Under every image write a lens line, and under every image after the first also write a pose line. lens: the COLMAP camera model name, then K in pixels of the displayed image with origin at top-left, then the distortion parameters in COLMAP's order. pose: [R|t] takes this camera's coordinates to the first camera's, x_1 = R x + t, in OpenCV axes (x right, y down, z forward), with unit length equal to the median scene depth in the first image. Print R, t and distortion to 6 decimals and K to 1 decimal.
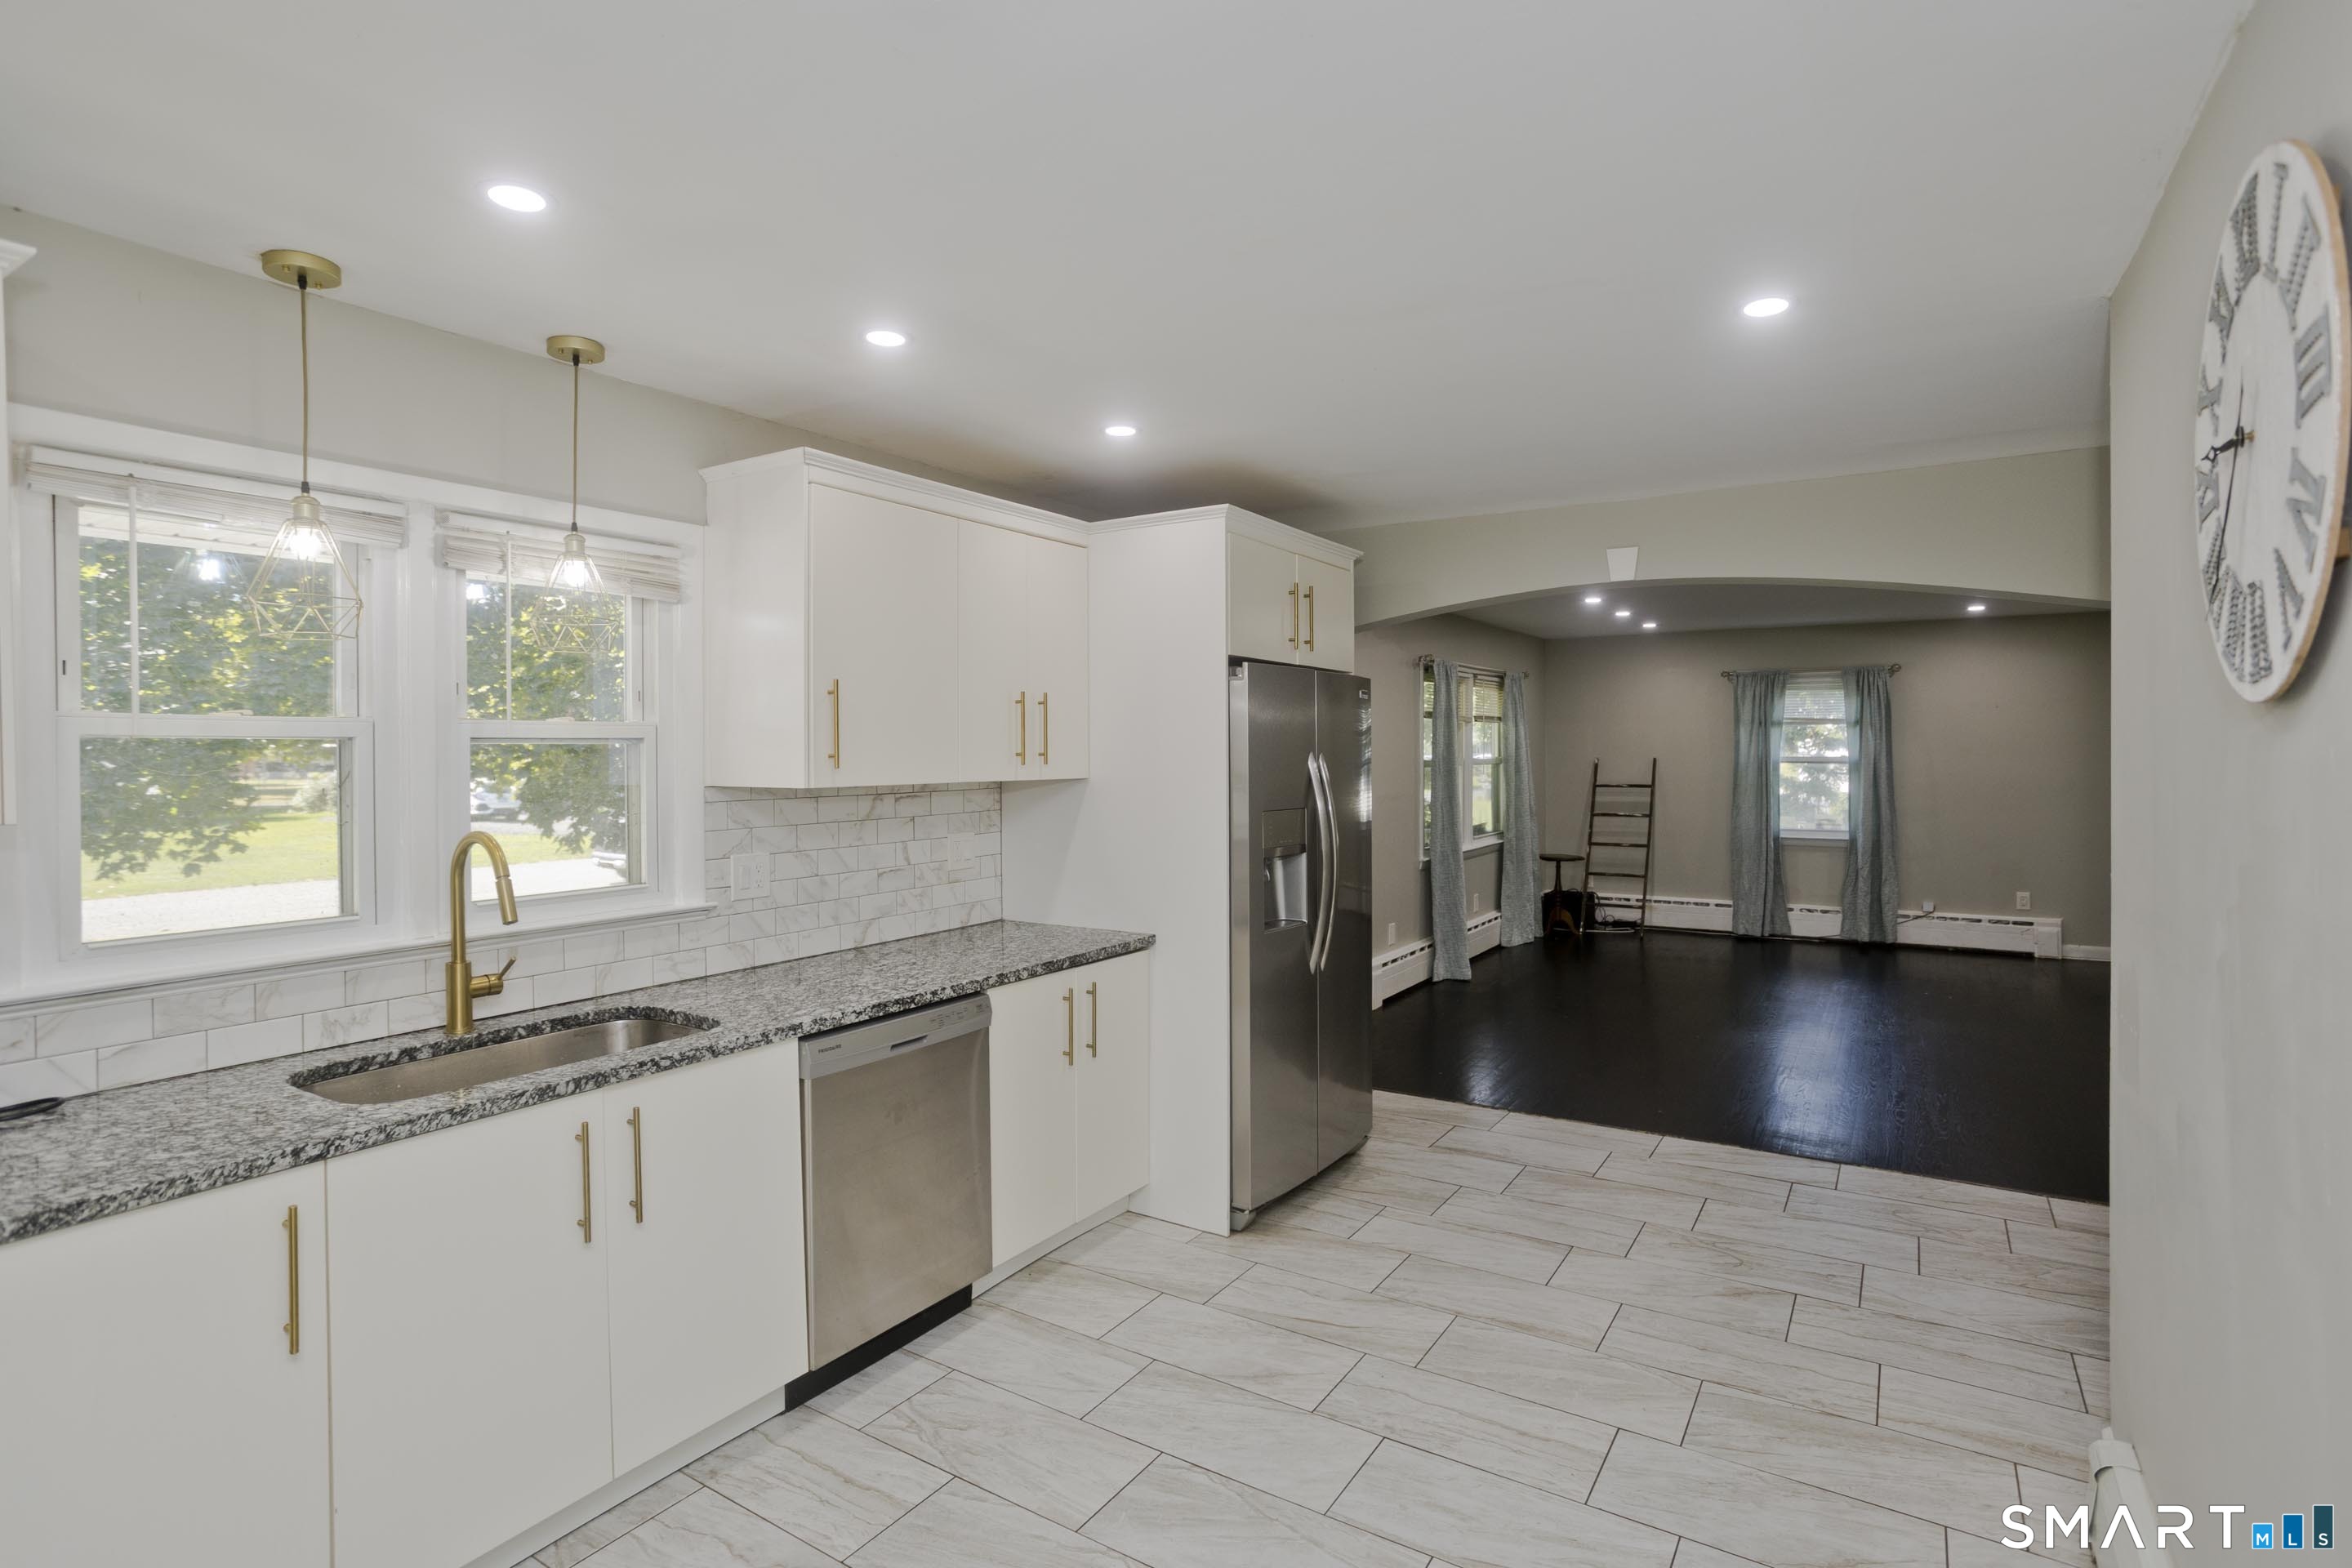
lens RADIAL K [[1154.6, 0, 1170.5], [0, 1154.6, 758.6], [0, 0, 1]] dist [-0.044914, 0.032287]
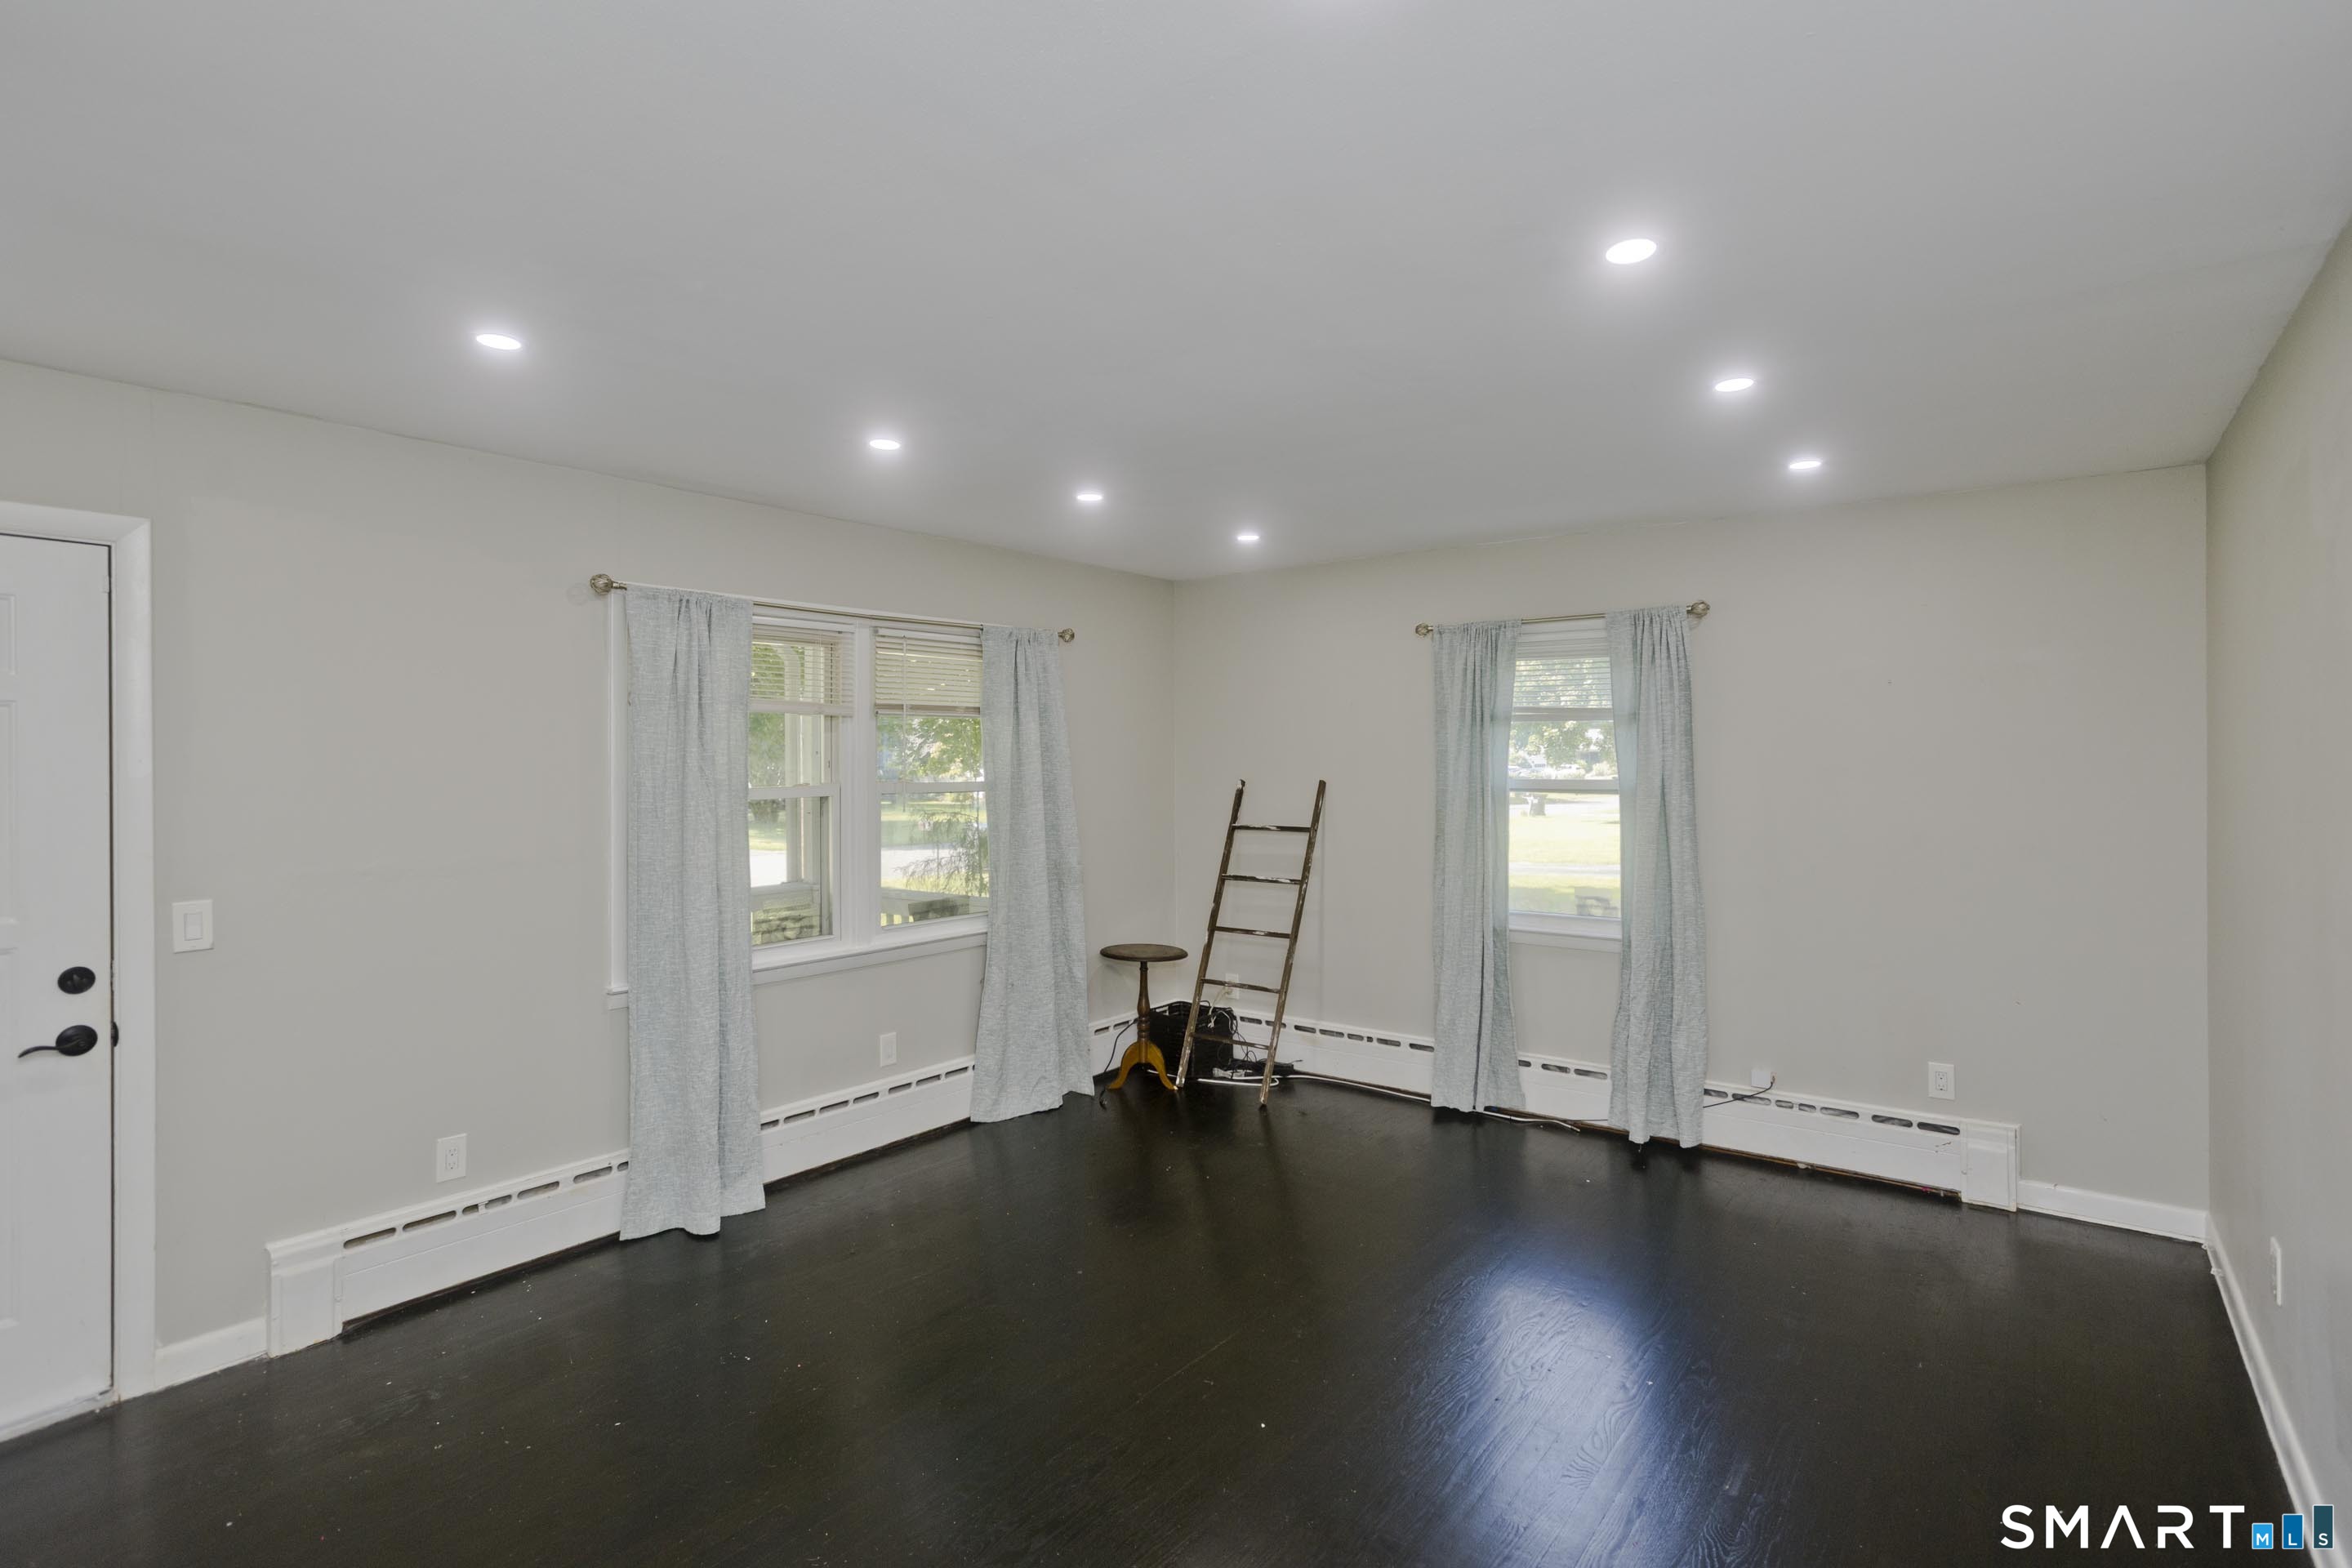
lens RADIAL K [[1154.6, 0, 1170.5], [0, 1154.6, 758.6], [0, 0, 1]] dist [-0.044914, 0.032287]
pose [[0.997290, 0.000287, -0.073575, 0.435184], [-0.000764, 0.999979, -0.006454, -0.008299], [0.073572, 0.006493, 0.997269, 0.468439]]
